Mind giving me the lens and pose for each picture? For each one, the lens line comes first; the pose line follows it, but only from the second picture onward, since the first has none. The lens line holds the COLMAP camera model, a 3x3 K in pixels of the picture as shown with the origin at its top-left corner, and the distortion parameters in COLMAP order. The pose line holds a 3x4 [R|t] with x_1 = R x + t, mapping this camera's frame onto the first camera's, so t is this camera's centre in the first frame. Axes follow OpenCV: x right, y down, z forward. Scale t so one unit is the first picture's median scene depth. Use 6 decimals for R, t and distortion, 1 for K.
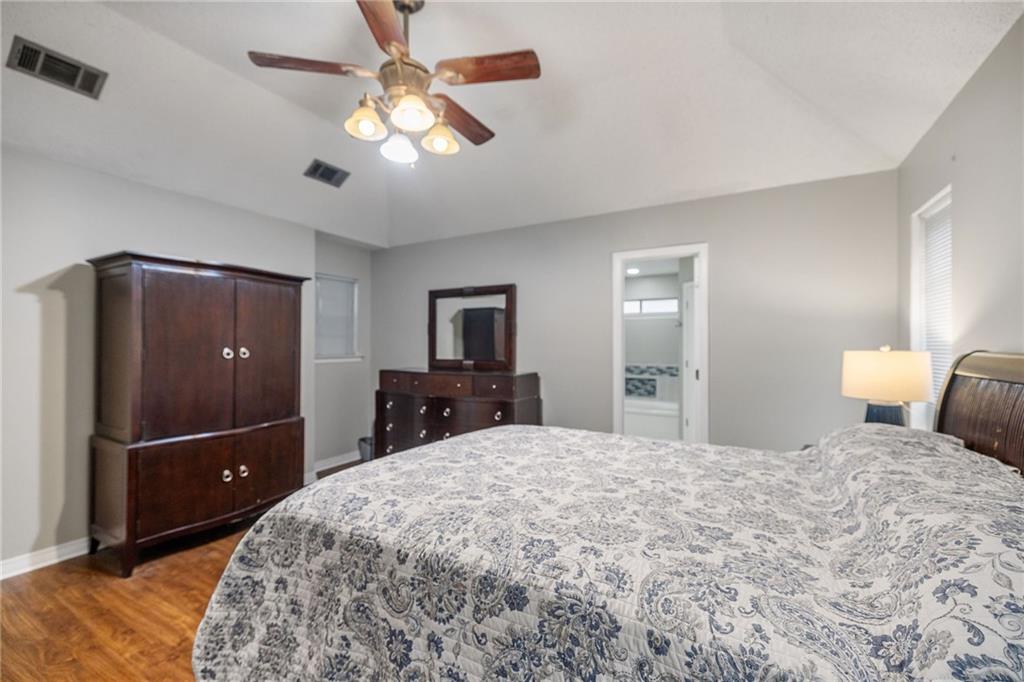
lens RADIAL K [[431.2, 0, 511.3], [0, 431.2, 342.5], [0, 0, 1]] dist [-0.002298, -0.000459]
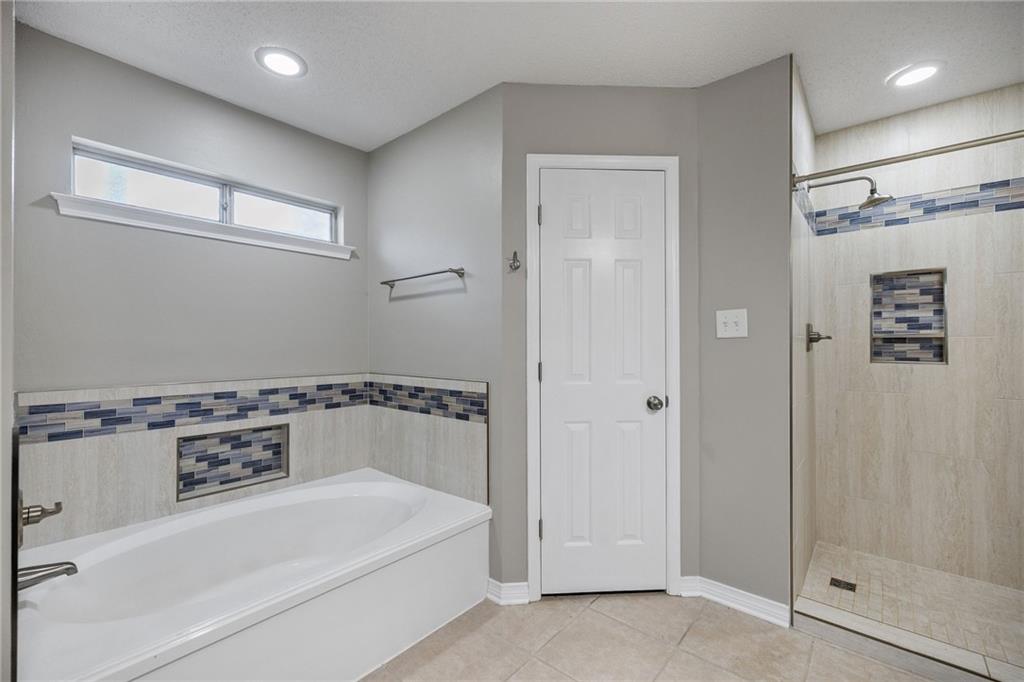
lens RADIAL K [[431.2, 0, 512.0], [0, 431.2, 341.5], [0, 0, 1]] dist [-0.002298, -0.000459]
pose [[0.180059, 0.006114, 0.983637, 0.025564], [-0.005031, 0.999973, -0.005295, 0.019219], [-0.983643, -0.003996, 0.180085, 0.748584]]
